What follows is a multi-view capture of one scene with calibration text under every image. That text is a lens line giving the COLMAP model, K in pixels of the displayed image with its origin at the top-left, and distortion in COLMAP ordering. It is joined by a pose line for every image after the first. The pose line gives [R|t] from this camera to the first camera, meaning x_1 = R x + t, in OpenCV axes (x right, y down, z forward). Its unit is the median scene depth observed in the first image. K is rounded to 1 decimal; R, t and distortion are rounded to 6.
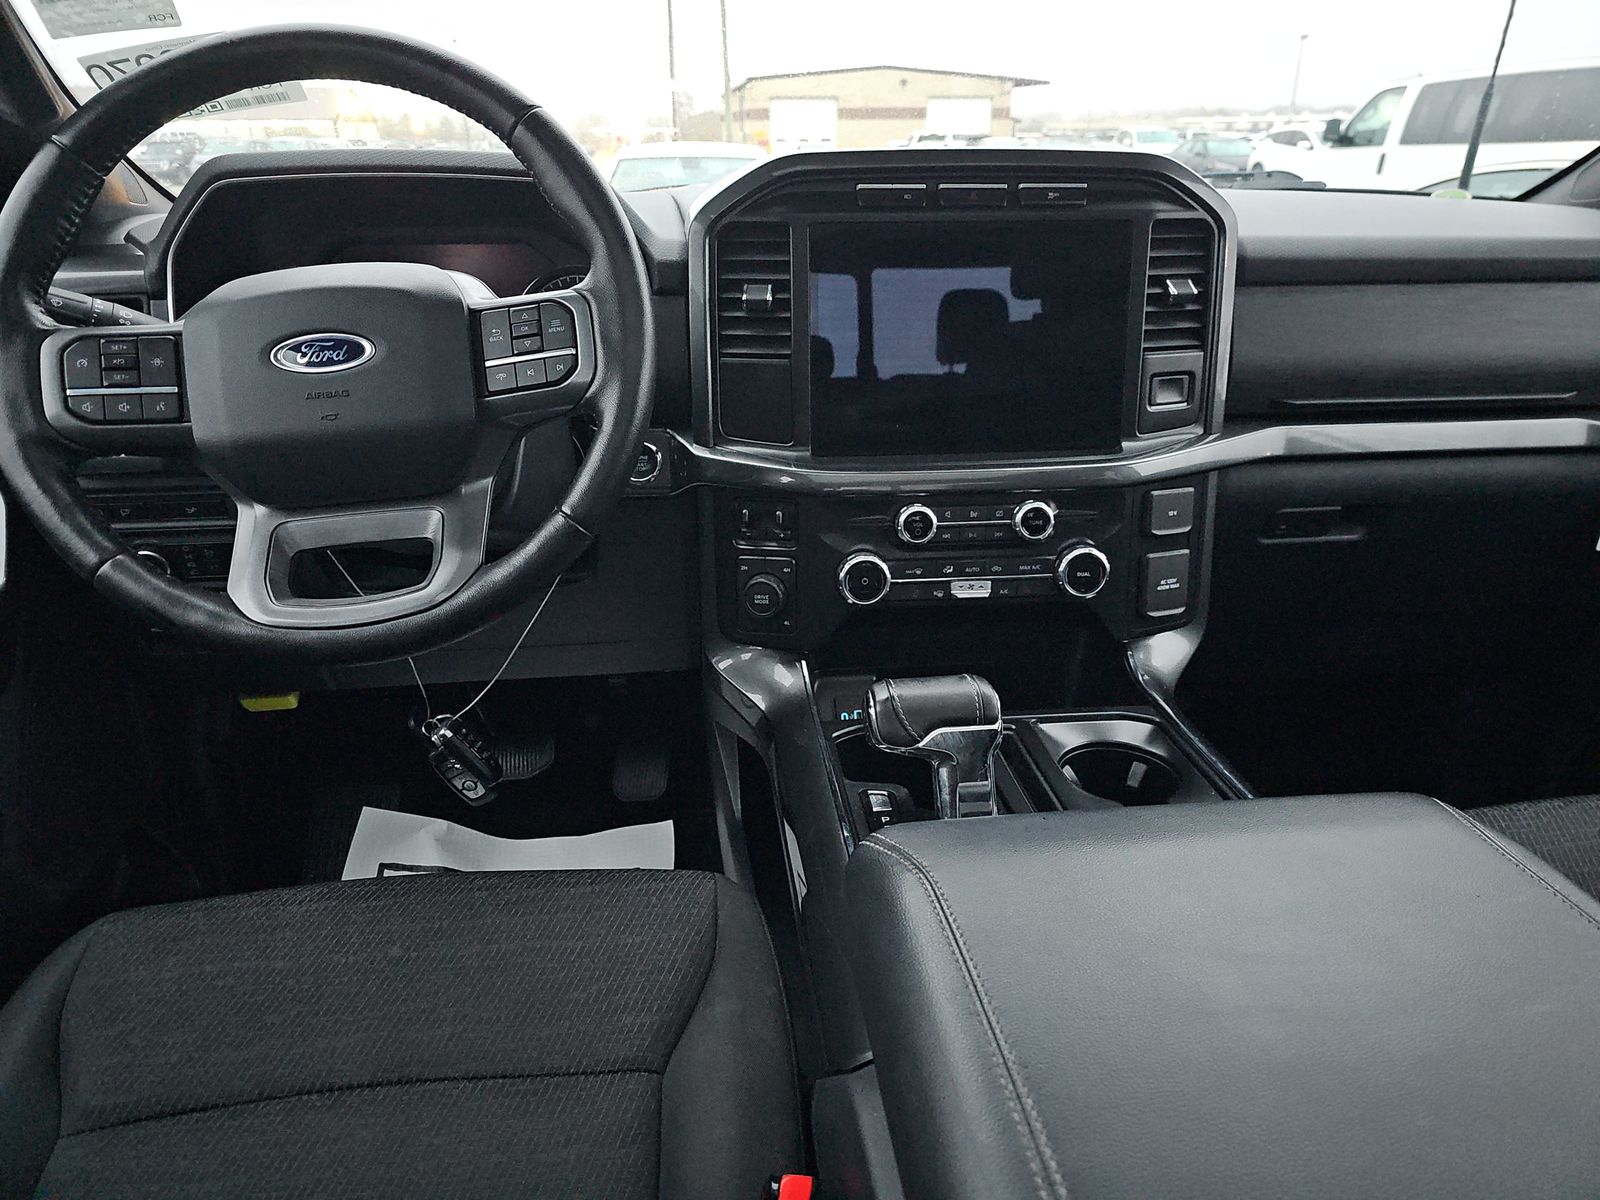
lens RADIAL K [[994.7, 0, 802.6], [0, 994.7, 547.9], [0, 0, 1]] dist [0.000984, -0.020419]
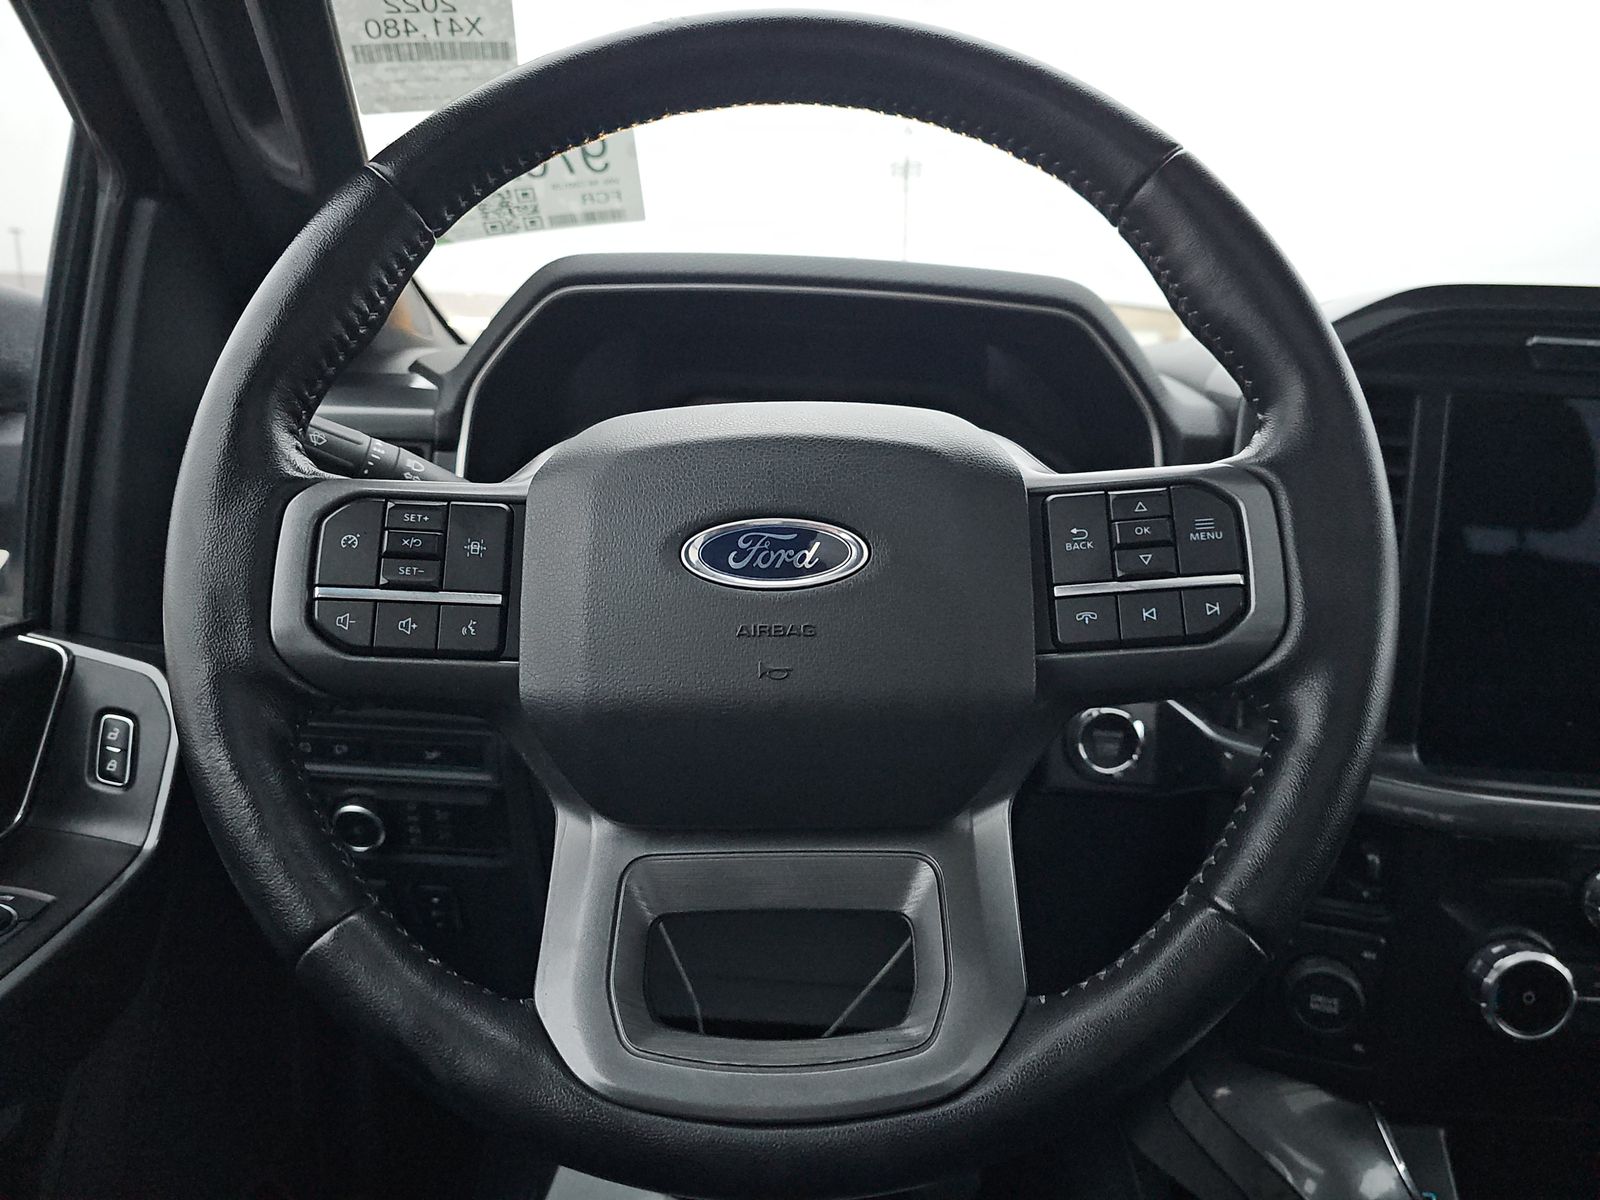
lens RADIAL K [[994.7, 0, 802.6], [0, 994.7, 547.9], [0, 0, 1]] dist [0.000984, -0.020419]
pose [[0.987591, 0.064255, -0.143300, -0.384392], [-0.091450, 0.977101, -0.192120, -0.095995], [0.127674, 0.202841, 0.970853, 0.475909]]
